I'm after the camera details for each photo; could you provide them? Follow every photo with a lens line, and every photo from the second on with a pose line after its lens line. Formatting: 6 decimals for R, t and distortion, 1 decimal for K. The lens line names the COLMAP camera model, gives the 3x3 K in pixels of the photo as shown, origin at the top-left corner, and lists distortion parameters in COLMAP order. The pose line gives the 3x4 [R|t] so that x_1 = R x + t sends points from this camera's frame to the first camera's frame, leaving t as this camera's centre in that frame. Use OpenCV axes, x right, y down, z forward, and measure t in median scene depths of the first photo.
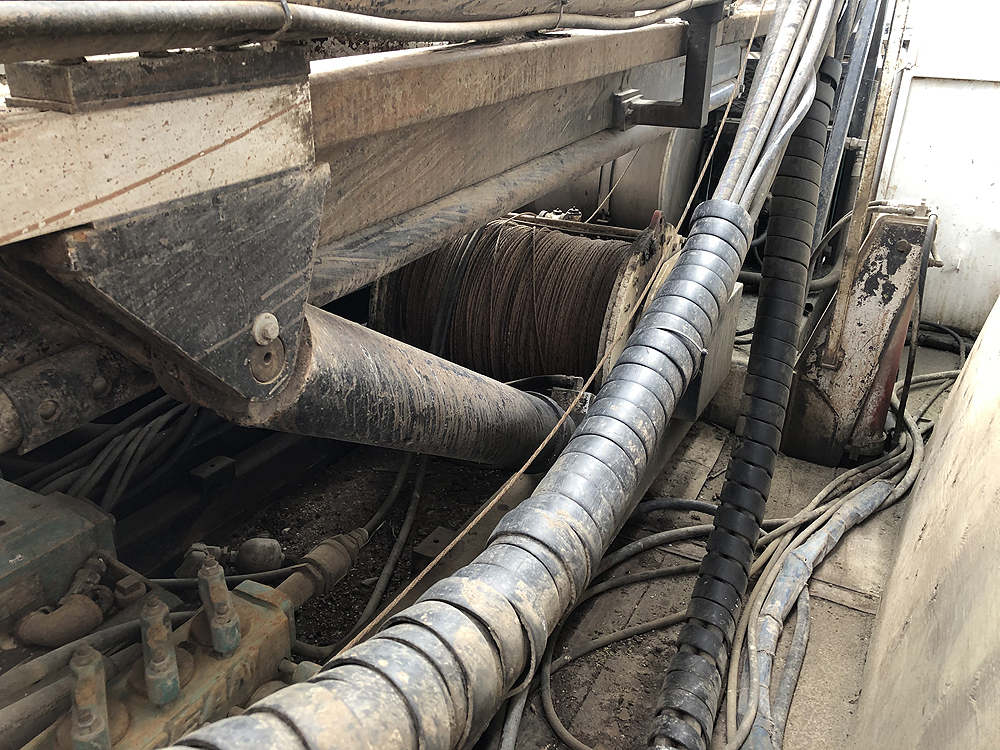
lens RADIAL K [[814.1, 0, 500.0], [0, 814.1, 375.0], [0, 0, 1]] dist [0.015751, -0.002947]
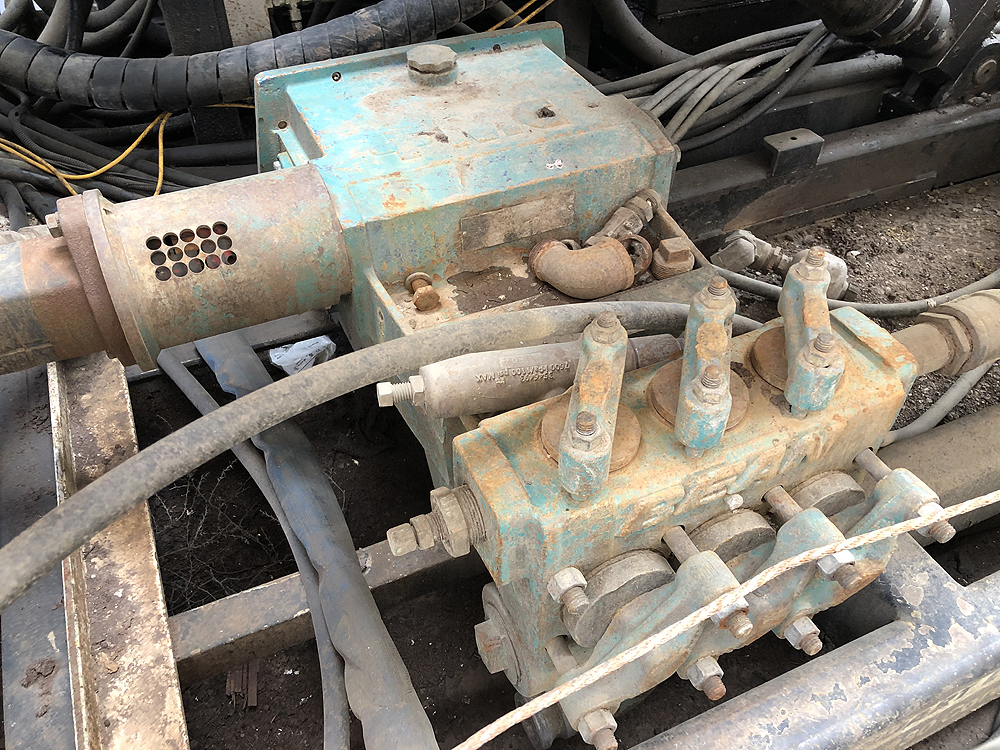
lens RADIAL K [[814.1, 0, 500.0], [0, 814.1, 375.0], [0, 0, 1]] dist [0.015751, -0.002947]
pose [[0.782883, 0.407515, -0.470134, -0.197705], [-0.224083, 0.889611, 0.397970, 0.106861], [0.580415, -0.206215, 0.787778, 0.337604]]
